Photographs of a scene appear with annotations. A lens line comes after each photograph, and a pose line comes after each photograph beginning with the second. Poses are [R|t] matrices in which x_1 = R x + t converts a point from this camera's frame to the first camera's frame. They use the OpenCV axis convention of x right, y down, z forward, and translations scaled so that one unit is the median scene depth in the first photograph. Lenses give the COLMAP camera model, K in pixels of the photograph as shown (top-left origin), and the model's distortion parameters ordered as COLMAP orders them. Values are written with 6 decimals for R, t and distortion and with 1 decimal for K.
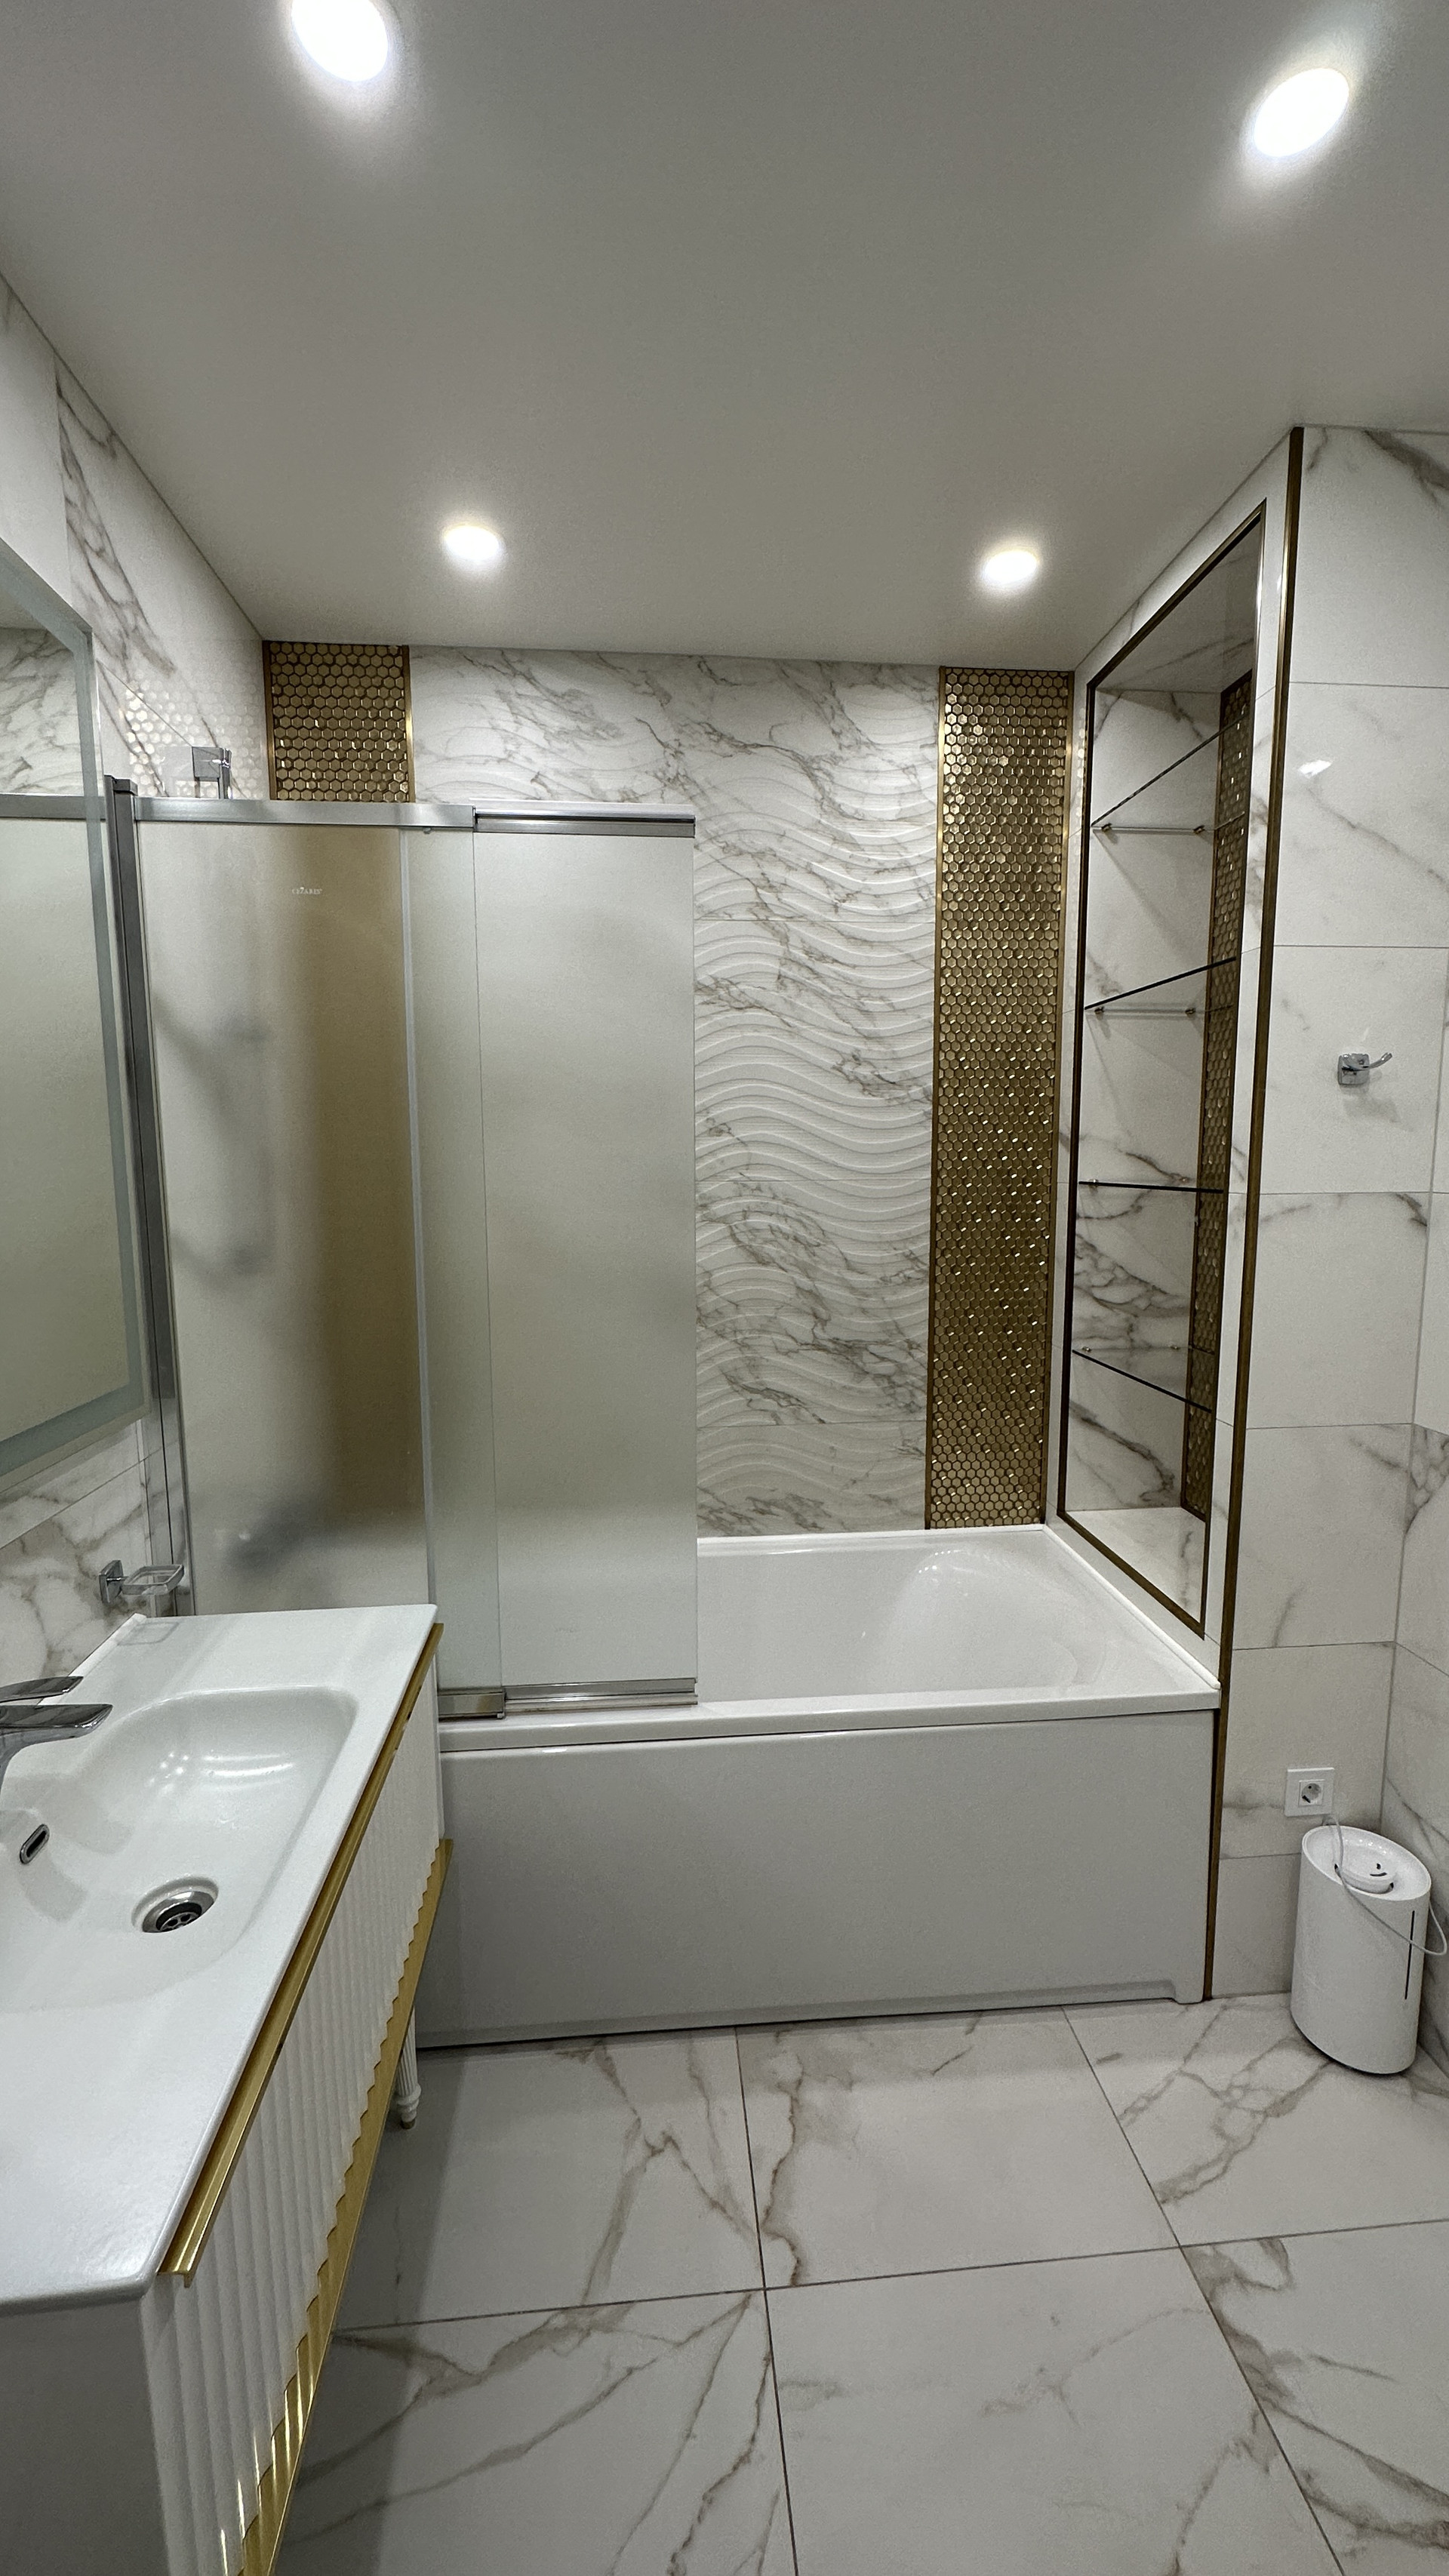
lens RADIAL K [[1026.2, 0, 724.9], [0, 1026.2, 1287.3], [0, 0, 1]] dist [-0.002618, 0.000735]
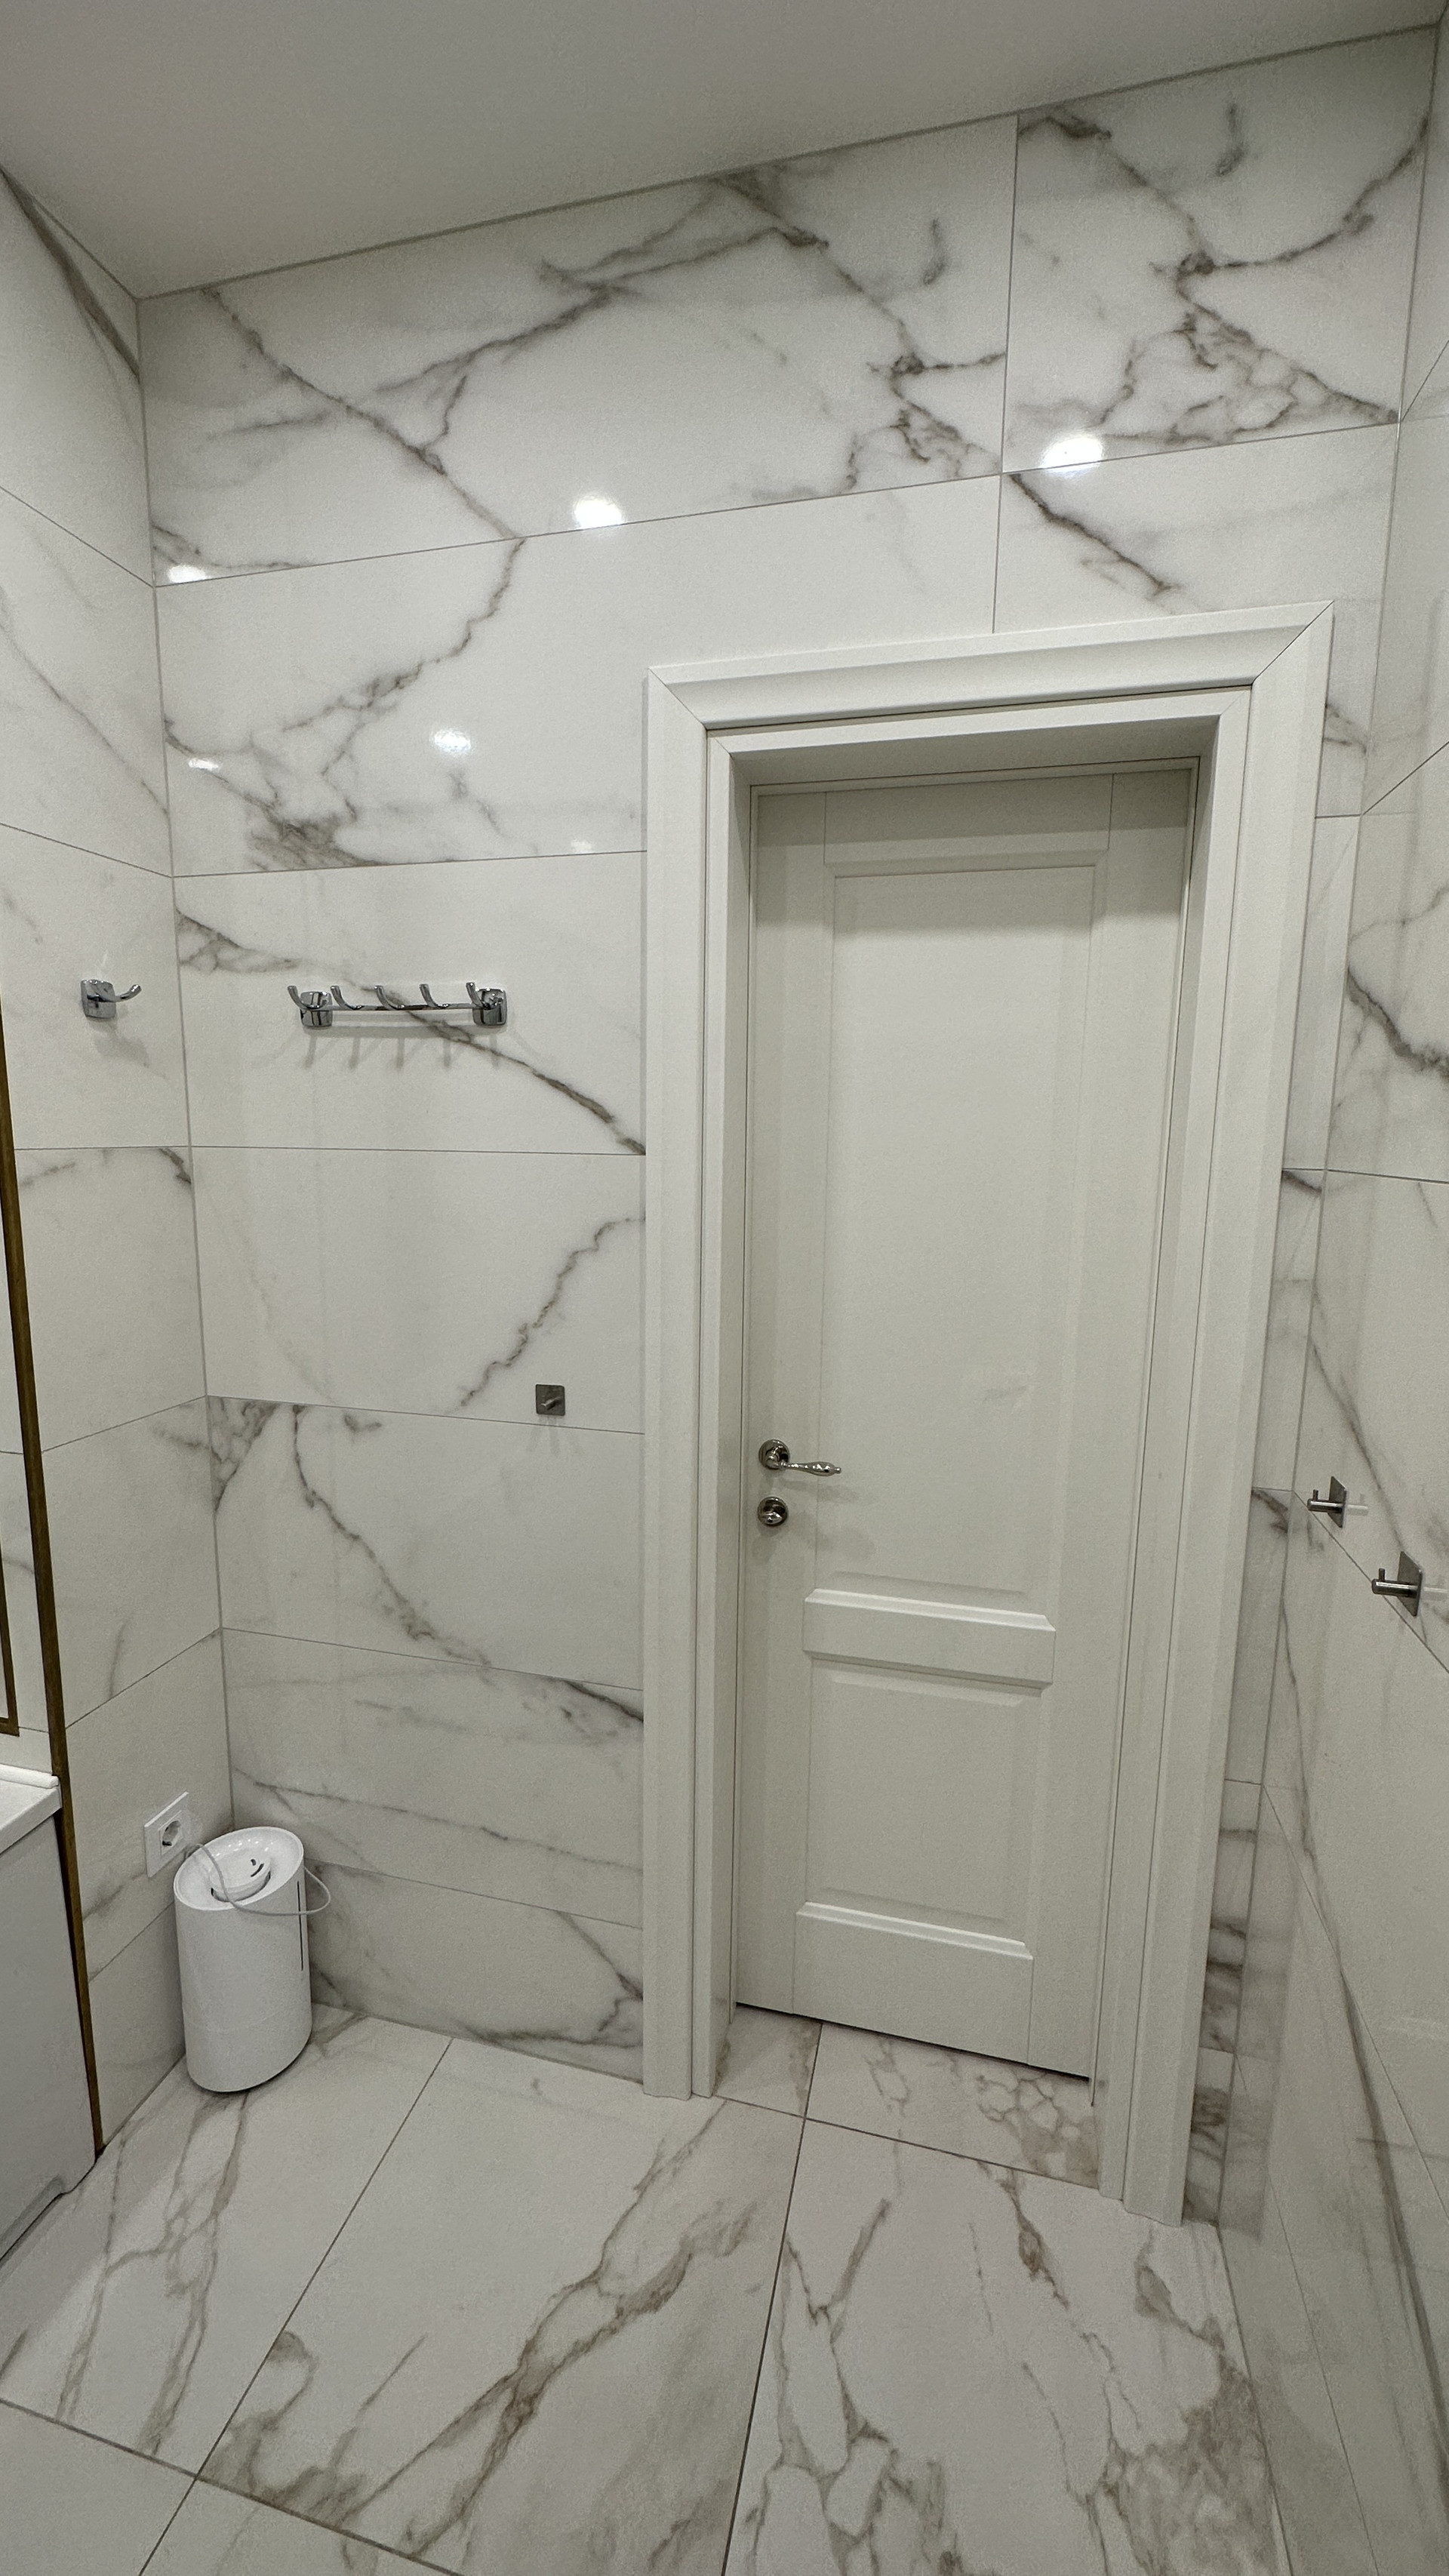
lens RADIAL K [[1026.2, 0, 725.7], [0, 1026.2, 1283.6], [0, 0, 1]] dist [-0.002618, 0.000735]
pose [[0.322445, -0.133685, 0.937101, -0.036244], [0.105857, 0.988860, 0.104644, -0.015374], [-0.940651, 0.065457, 0.333004, 0.237280]]
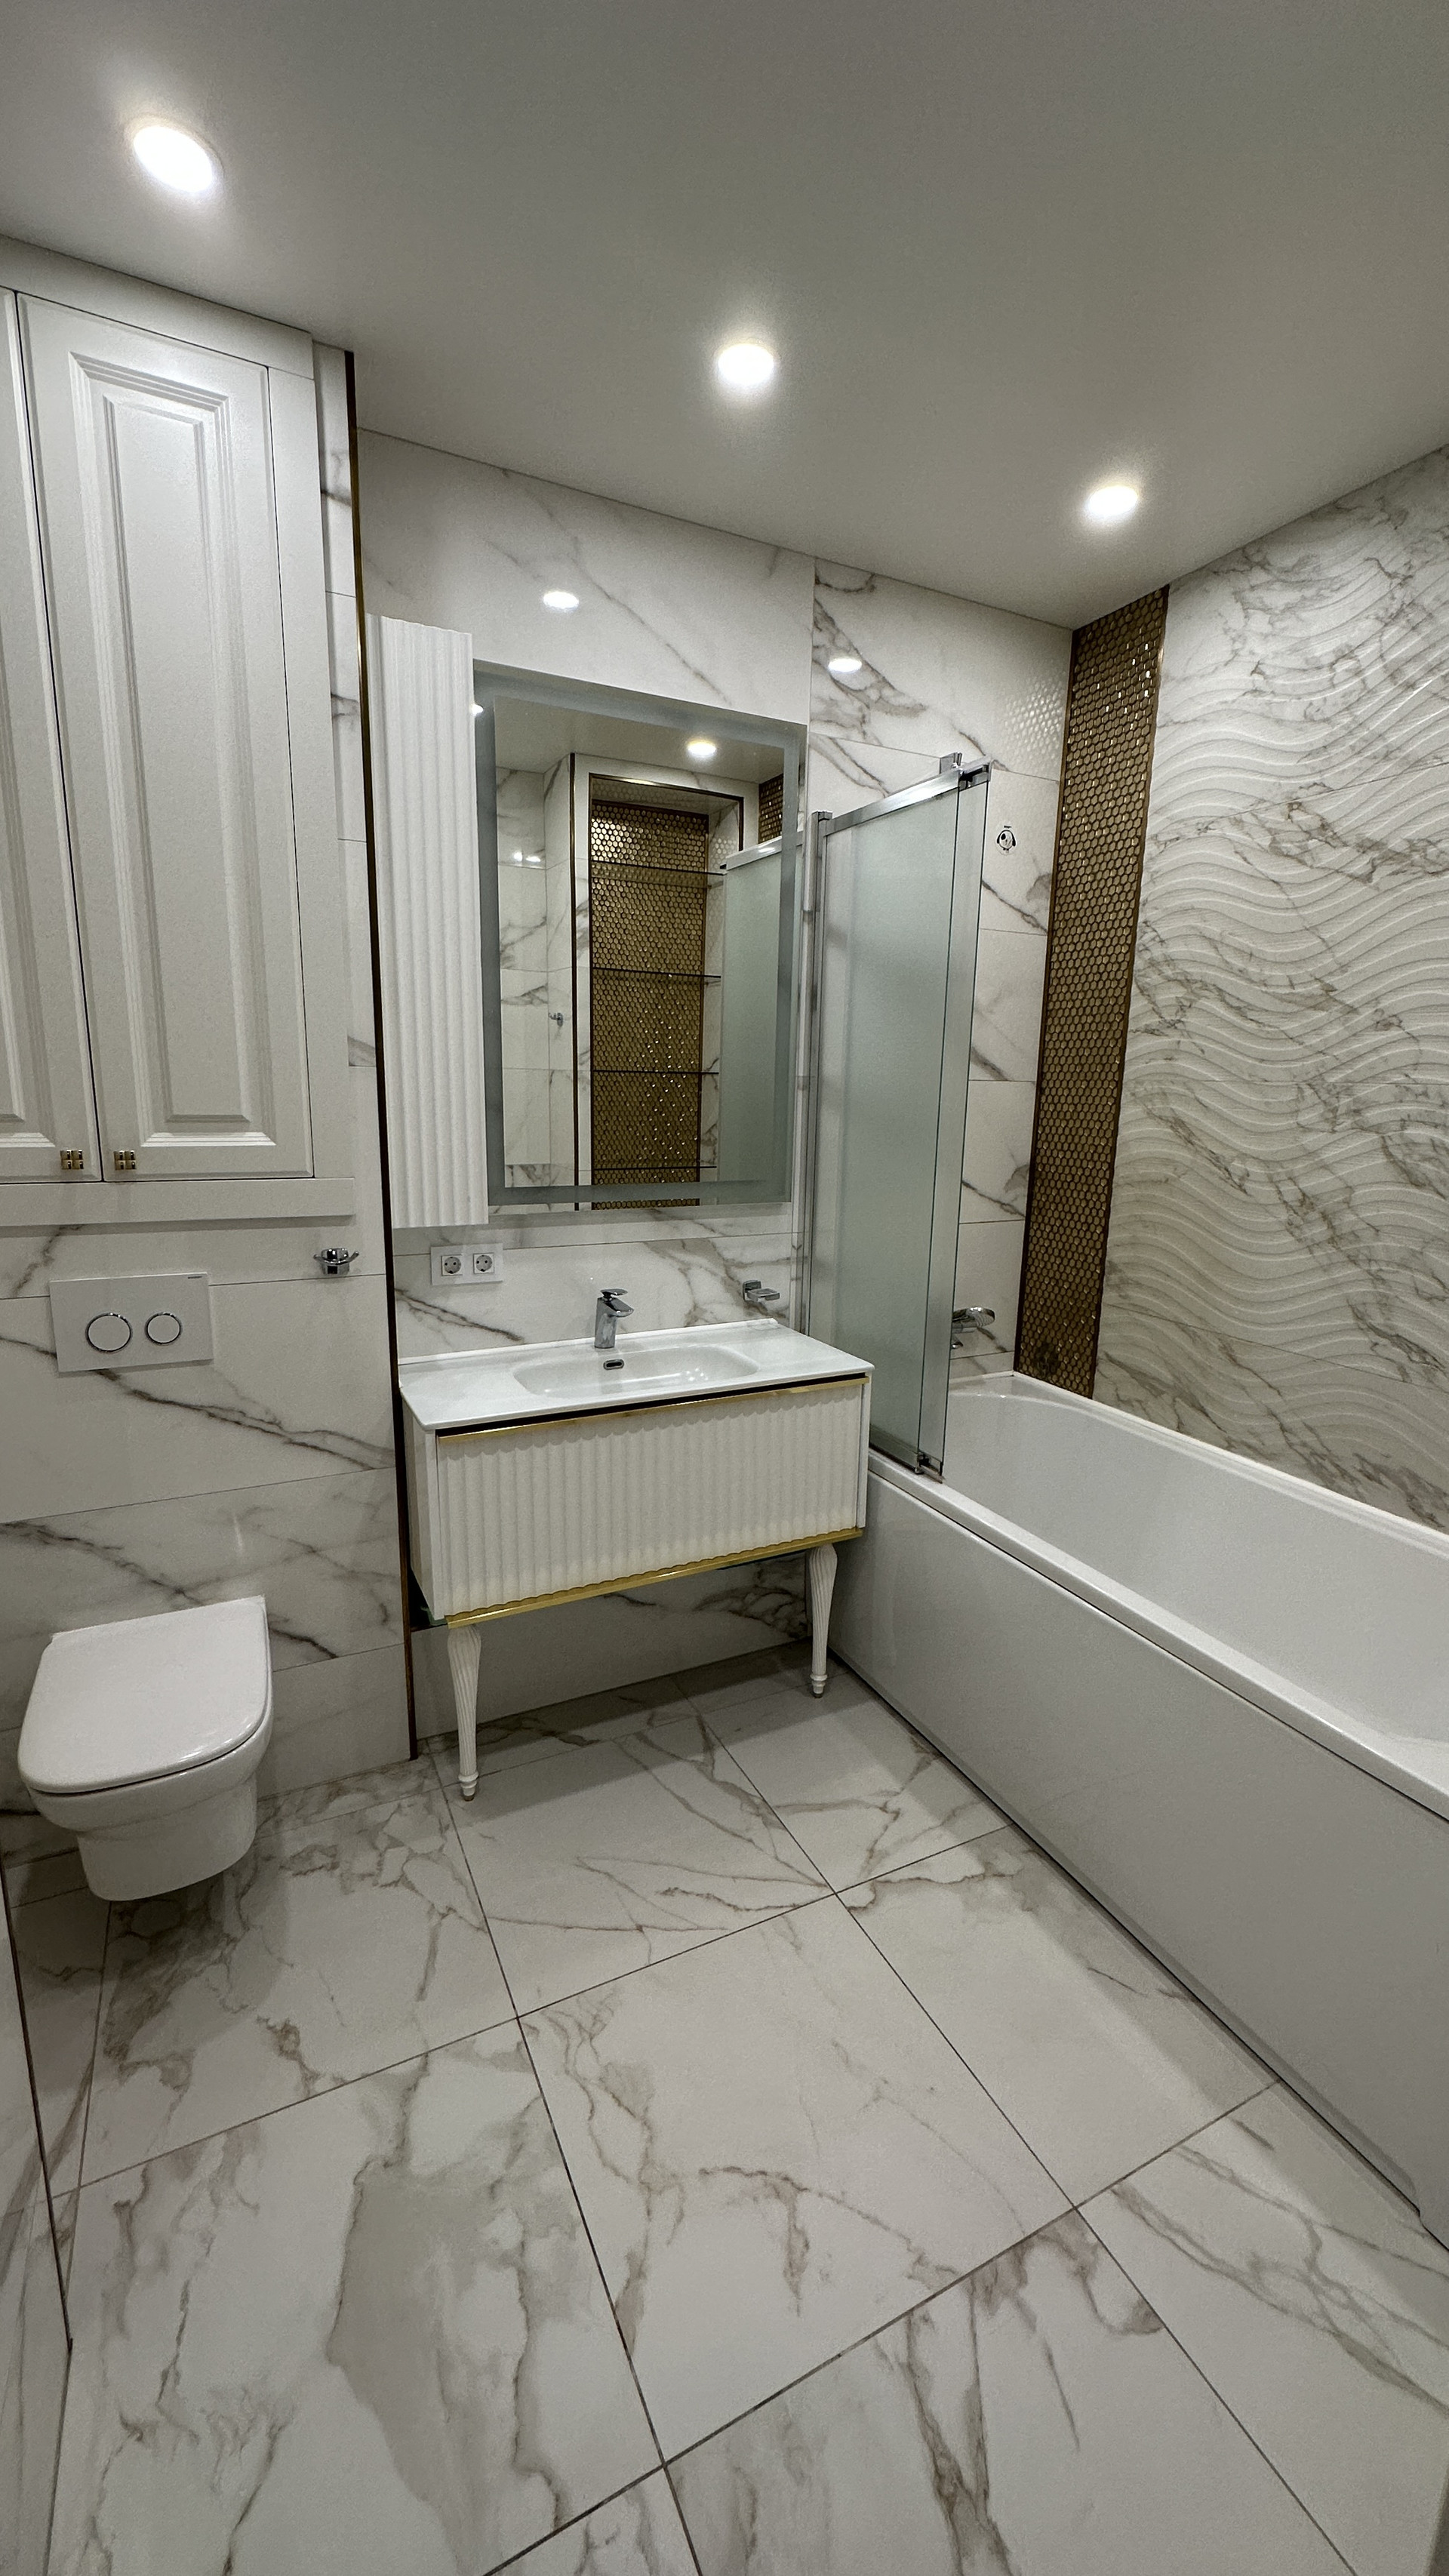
lens RADIAL K [[1026.2, 0, 725.7], [0, 1026.2, 1288.9], [0, 0, 1]] dist [-0.002618, 0.000735]
pose [[0.365099, 0.202495, -0.908680, 0.831829], [-0.140563, 0.976859, 0.161212, 0.005024], [0.920296, 0.068869, 0.385113, 0.234126]]
